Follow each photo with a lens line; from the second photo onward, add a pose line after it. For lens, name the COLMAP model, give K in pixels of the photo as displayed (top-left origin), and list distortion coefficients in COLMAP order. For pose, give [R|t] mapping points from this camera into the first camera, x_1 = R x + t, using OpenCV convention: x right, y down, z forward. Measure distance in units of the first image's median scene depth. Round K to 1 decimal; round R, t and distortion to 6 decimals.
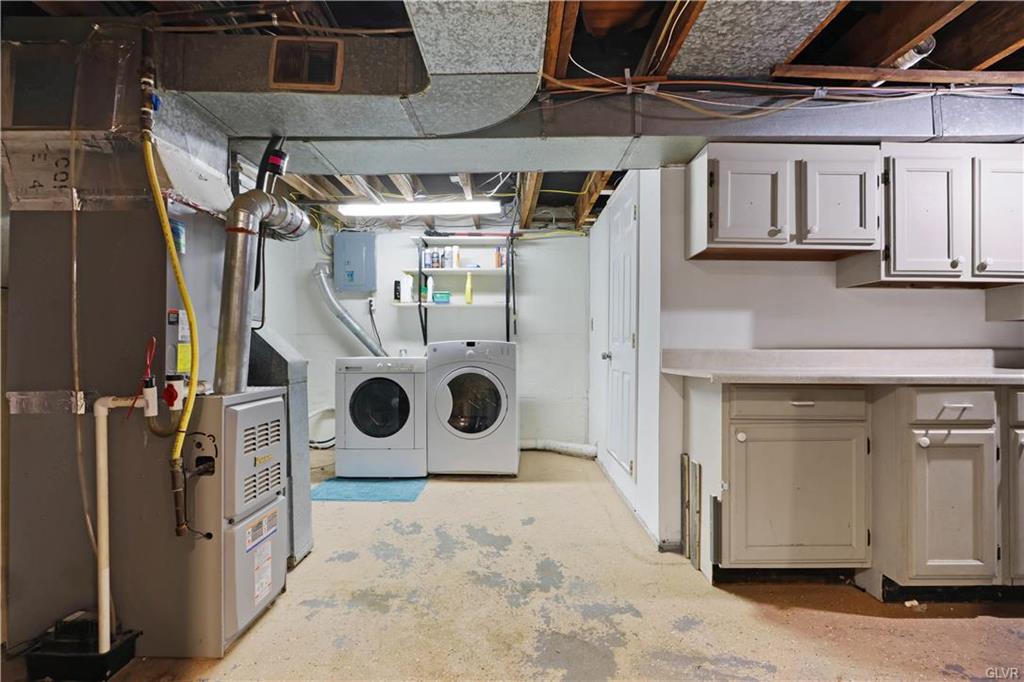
lens RADIAL K [[480.5, 0, 515.0], [0, 480.5, 341.2], [0, 0, 1]] dist [-0.015314, -0.001247]
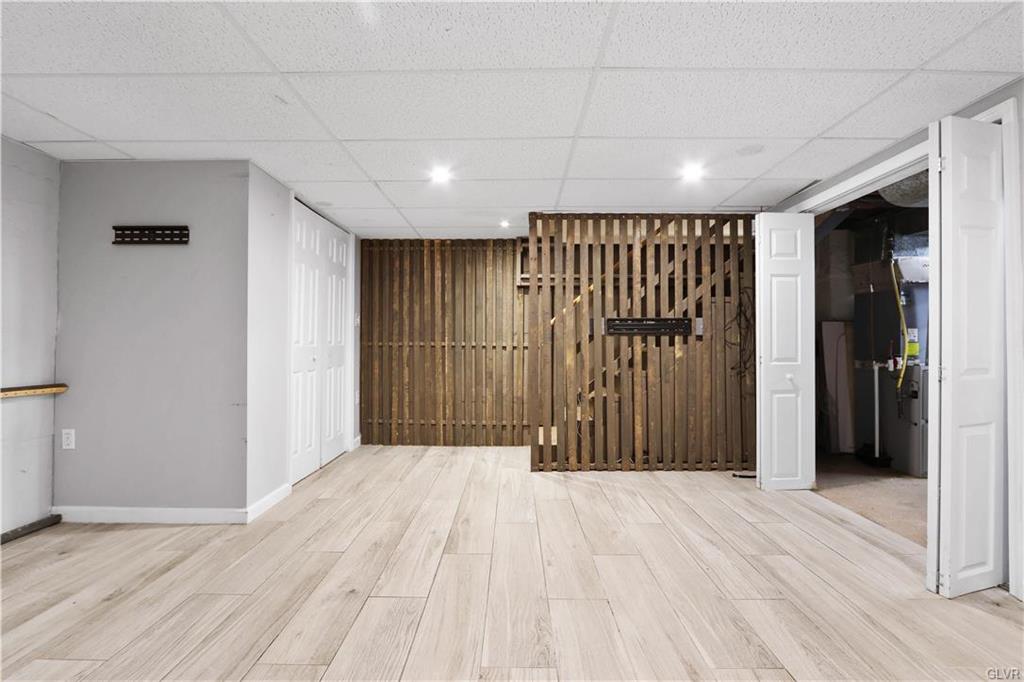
lens RADIAL K [[480.5, 0, 513.9], [0, 480.5, 338.4], [0, 0, 1]] dist [-0.015314, -0.001247]
pose [[-0.004770, -0.005623, -0.999973, 1.840138], [0.002575, 0.999981, -0.005635, -0.009087], [0.999985, -0.002602, -0.004756, -1.045662]]
